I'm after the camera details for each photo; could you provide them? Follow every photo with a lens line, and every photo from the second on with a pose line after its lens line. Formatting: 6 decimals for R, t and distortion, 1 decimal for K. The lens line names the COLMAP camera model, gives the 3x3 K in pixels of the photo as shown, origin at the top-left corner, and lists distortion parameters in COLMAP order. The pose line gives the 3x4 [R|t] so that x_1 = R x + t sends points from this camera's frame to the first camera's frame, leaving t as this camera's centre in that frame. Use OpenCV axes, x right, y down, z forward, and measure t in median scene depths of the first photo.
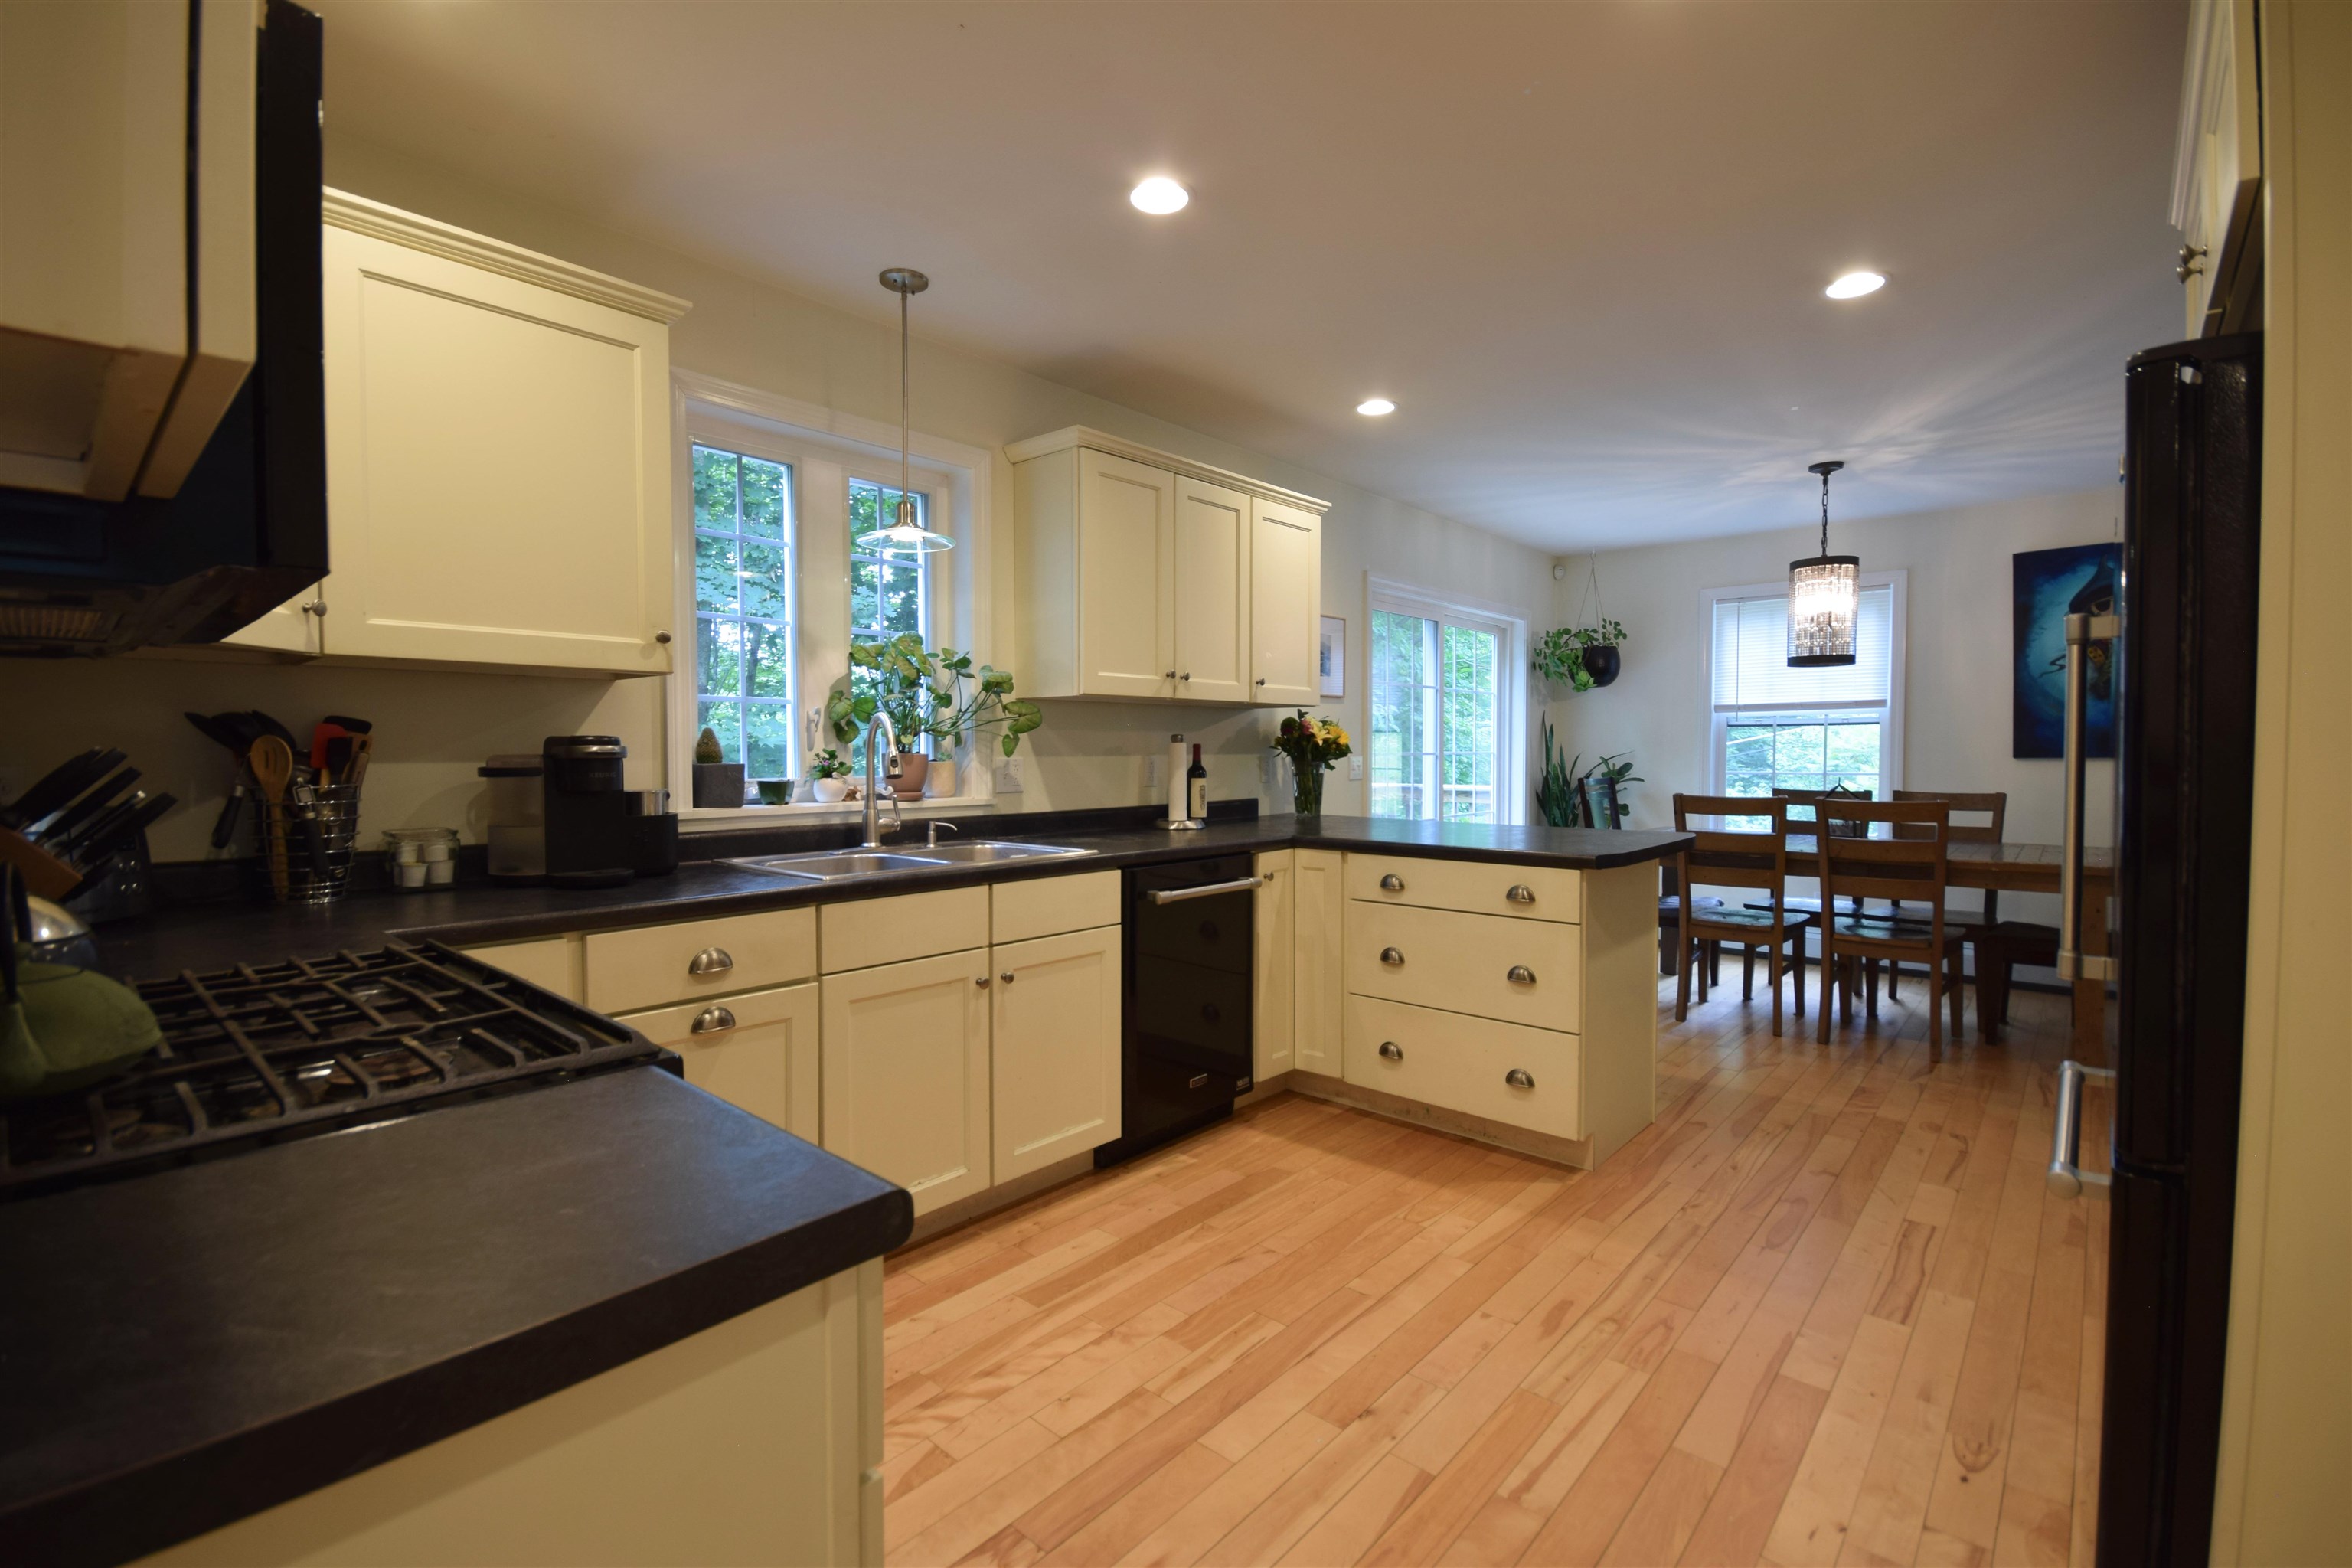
lens RADIAL K [[1033.3, 0, 1171.8], [0, 1033.3, 784.2], [0, 0, 1]] dist [0.000631, -0.000073]
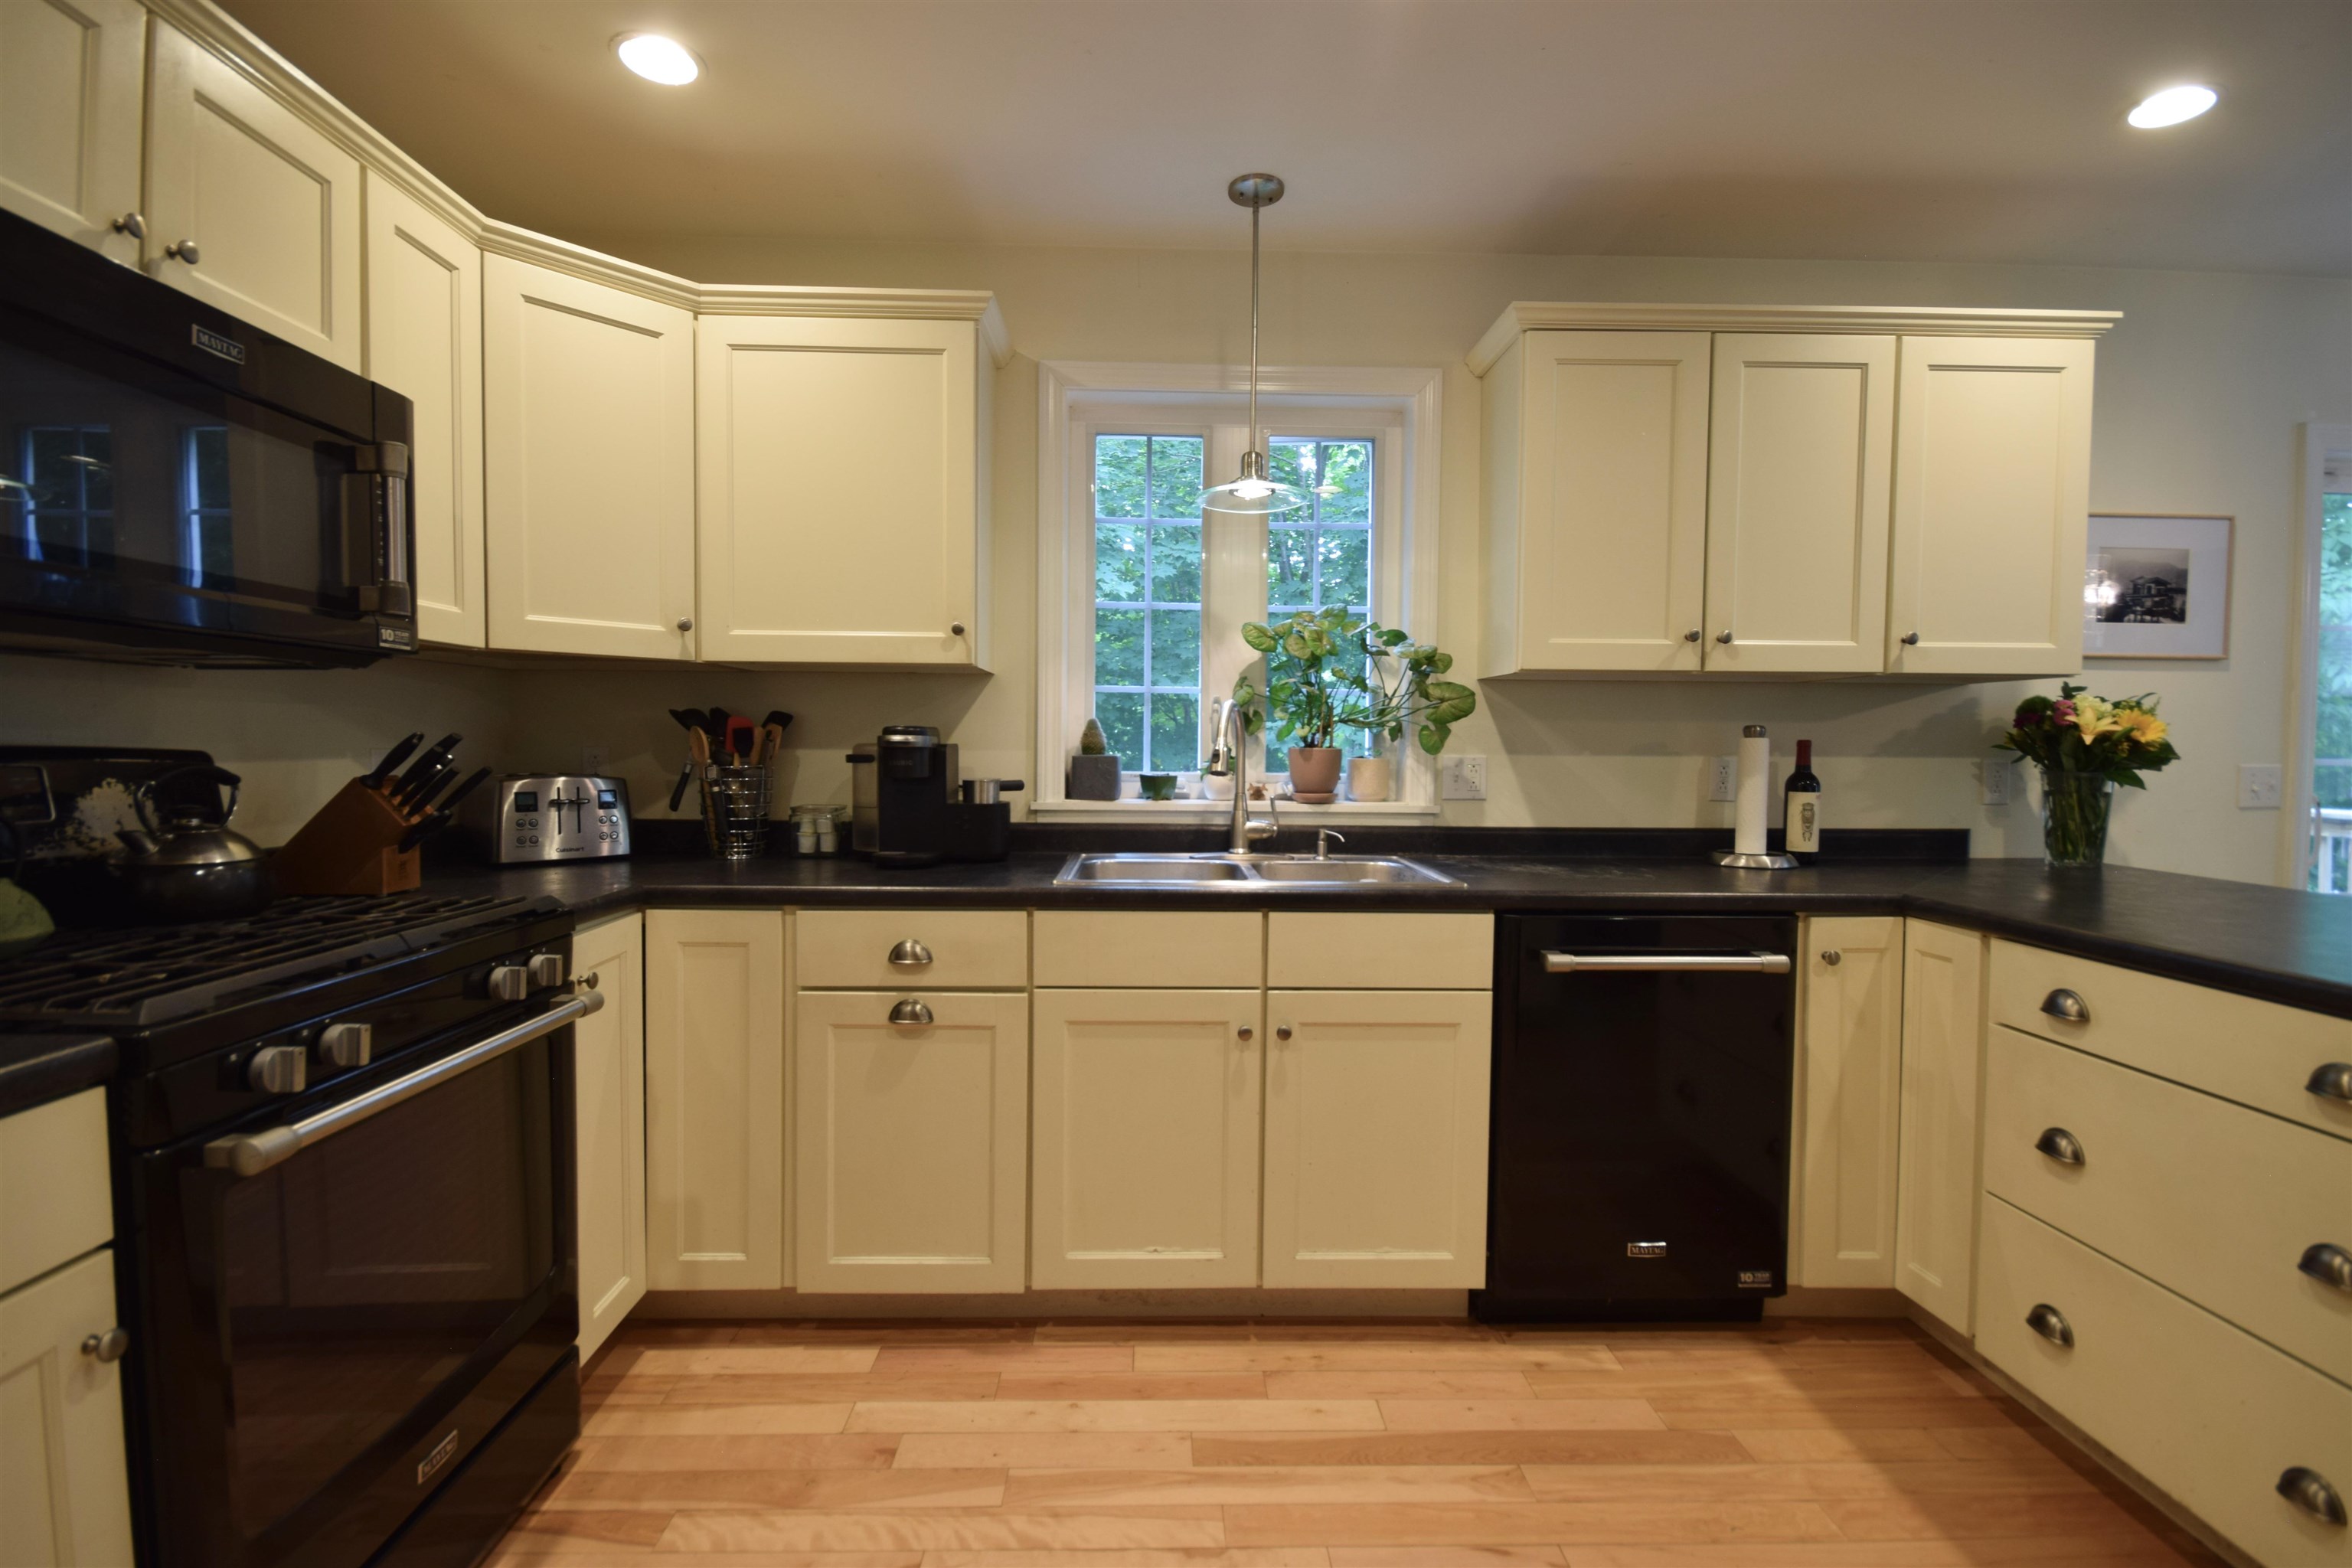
lens RADIAL K [[1044.6, 0, 1176.0], [0, 1044.6, 784.0], [0, 0, 1]] dist [-0.000671, -0.000679]
pose [[0.686480, 0.035896, -0.726262, 0.283762], [-0.034704, 0.999260, 0.016586, -0.009903], [0.726320, 0.013818, 0.687217, 0.310849]]
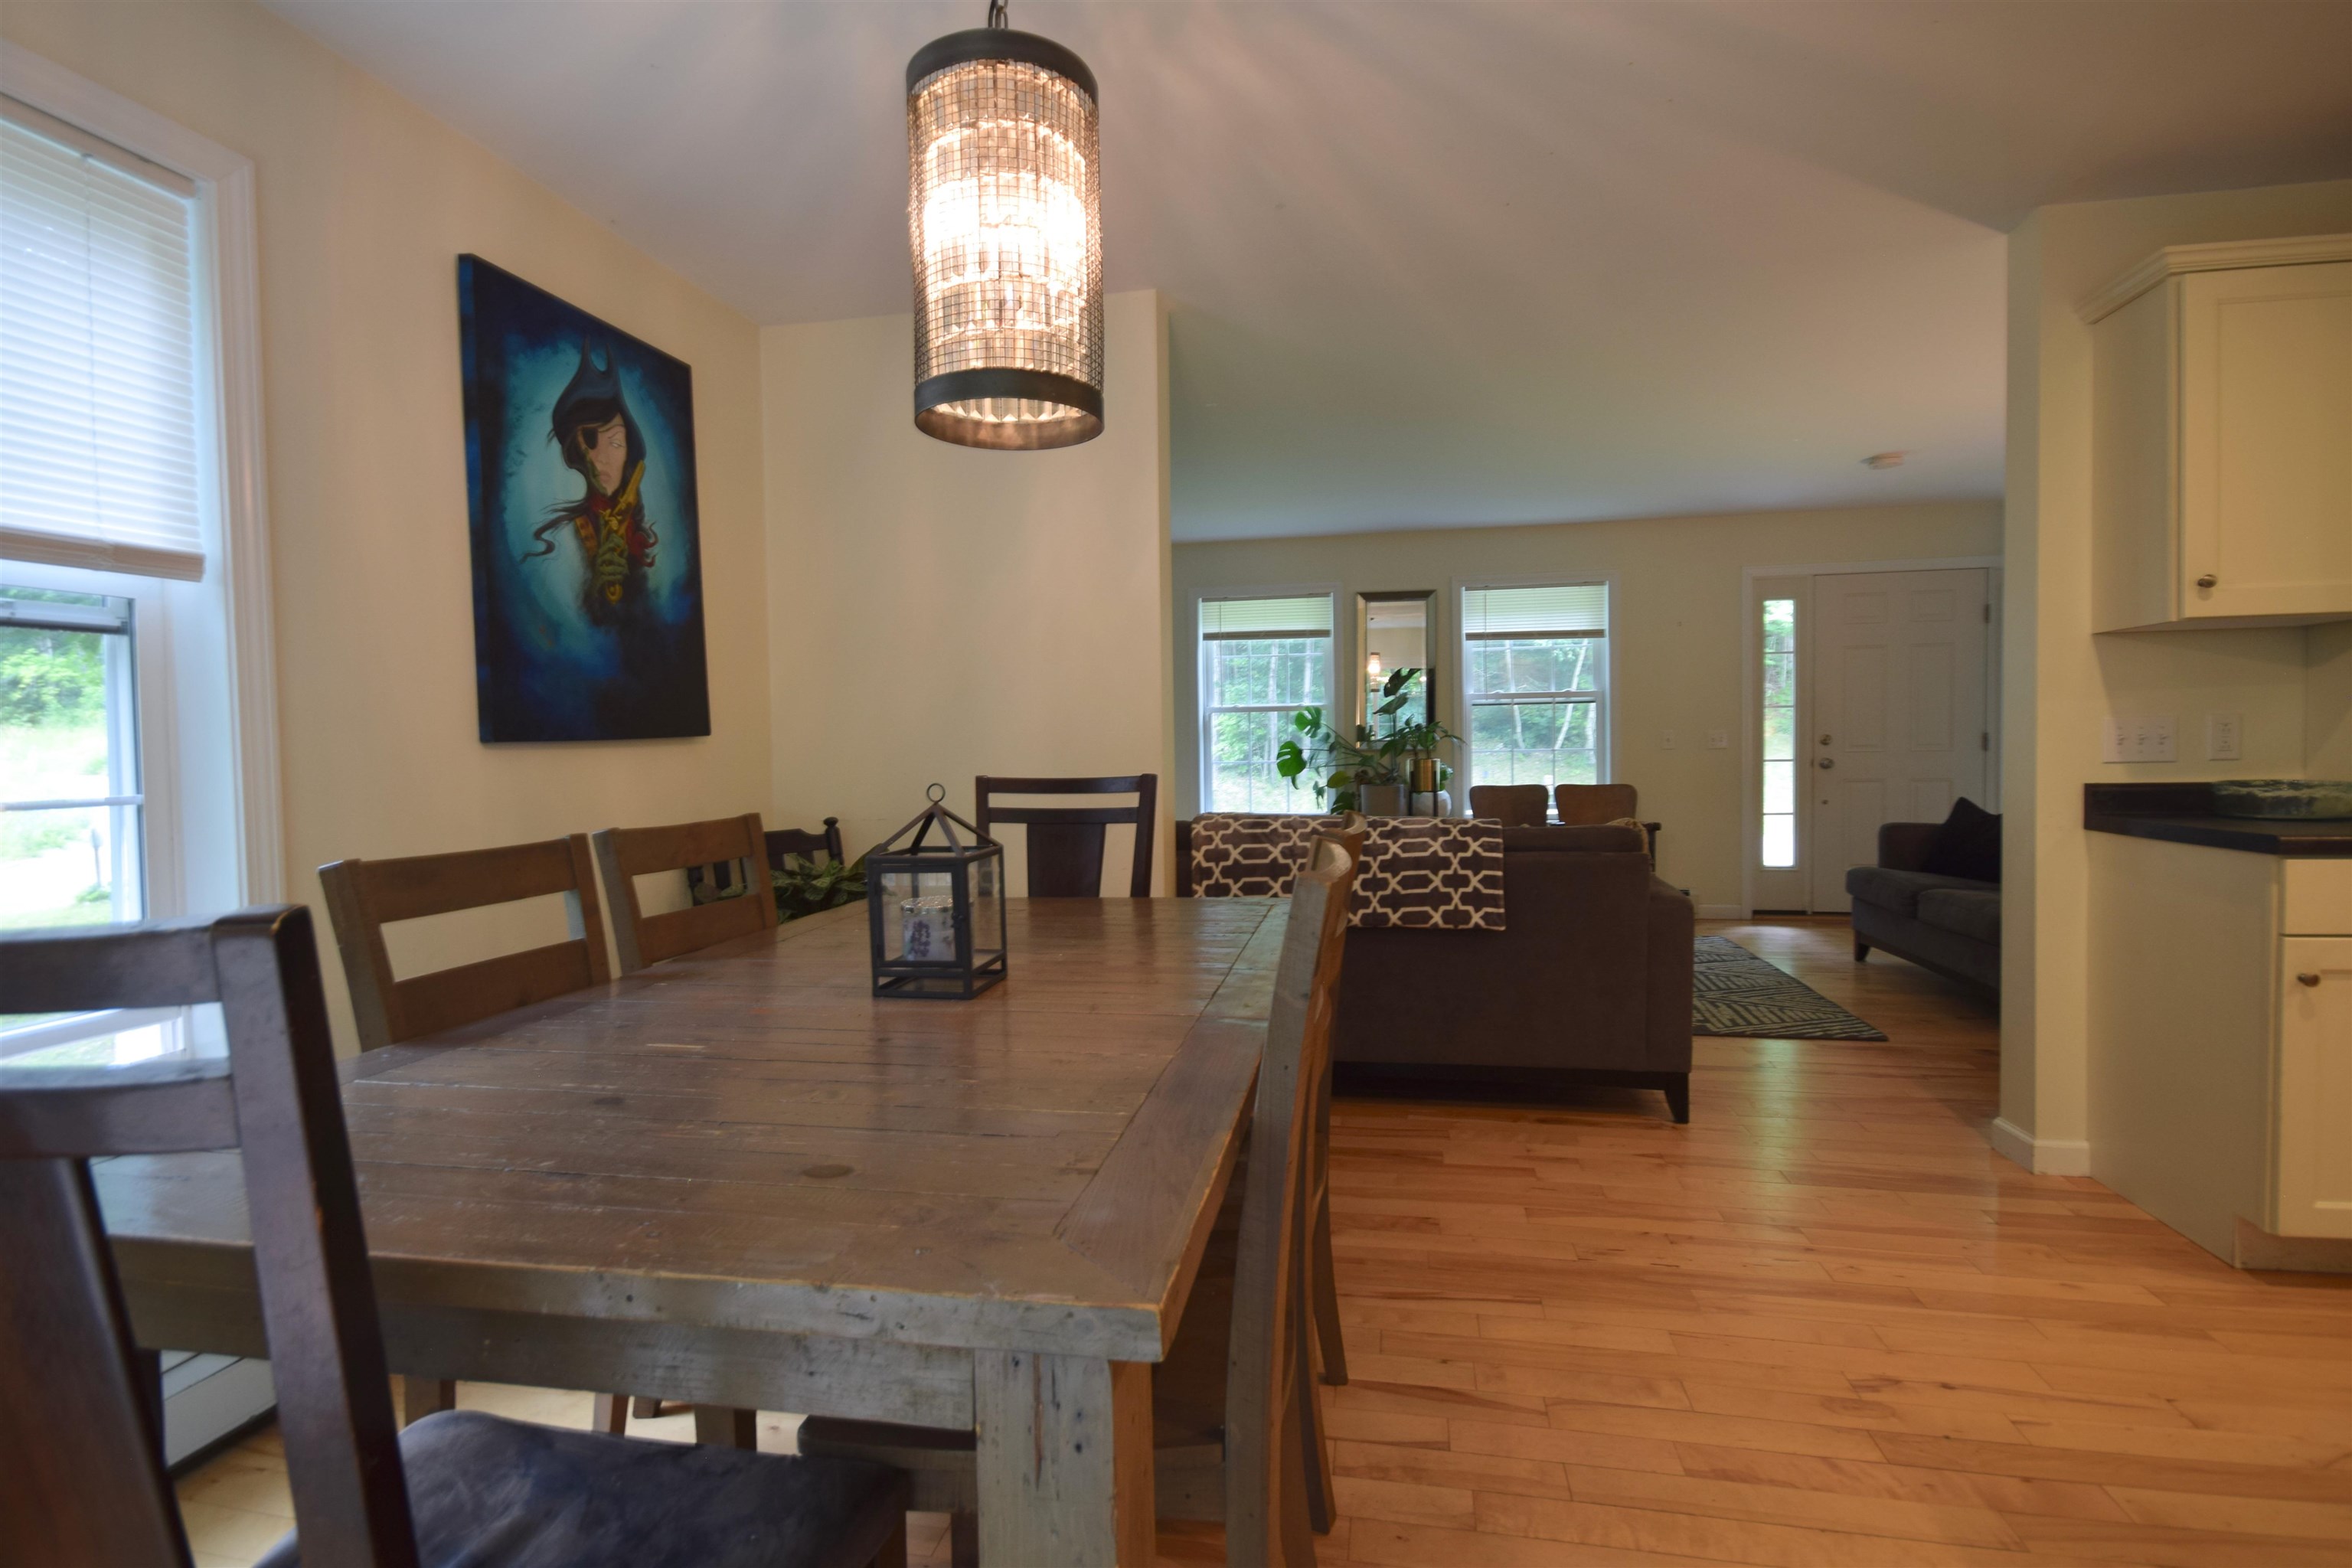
lens RADIAL K [[1124.8, 0, 1176.0], [0, 1124.8, 784.0], [0, 0, 1]] dist [0.002289, 0.000277]
pose [[-0.507749, -0.022081, 0.861222, 0.432639], [0.045105, 0.997619, 0.052171, -0.031740], [-0.860323, 0.065335, -0.505544, 1.597432]]
